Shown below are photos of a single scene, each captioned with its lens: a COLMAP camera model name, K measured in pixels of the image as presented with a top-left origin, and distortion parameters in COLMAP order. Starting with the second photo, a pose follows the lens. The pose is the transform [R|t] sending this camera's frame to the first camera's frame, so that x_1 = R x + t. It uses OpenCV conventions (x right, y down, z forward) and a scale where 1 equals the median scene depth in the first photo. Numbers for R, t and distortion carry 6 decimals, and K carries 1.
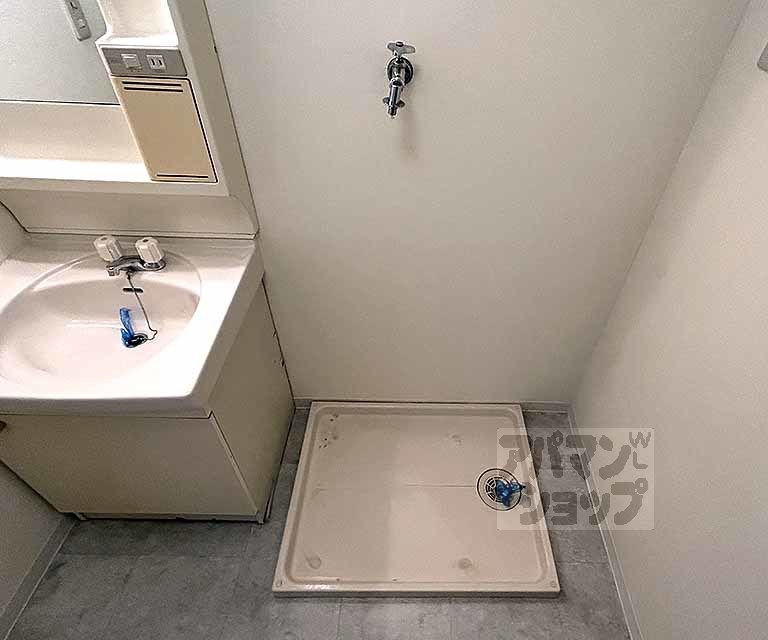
lens RADIAL K [[435.4, 0, 420.1], [0, 435.4, 303.4], [0, 0, 1]] dist [0.001687, 0.008208]
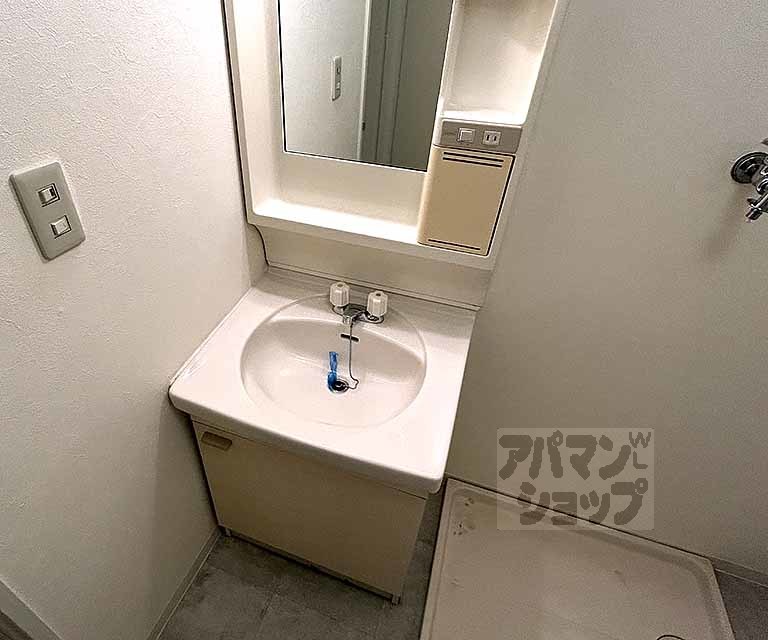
lens RADIAL K [[435.4, 0, 378.1], [0, 435.4, 316.3], [0, 0, 1]] dist [0.001687, 0.008208]
pose [[0.947619, 0.194588, -0.253287, -0.350371], [-0.218895, 0.973137, -0.071334, -0.020920], [0.232602, 0.123040, 0.964758, 0.024811]]
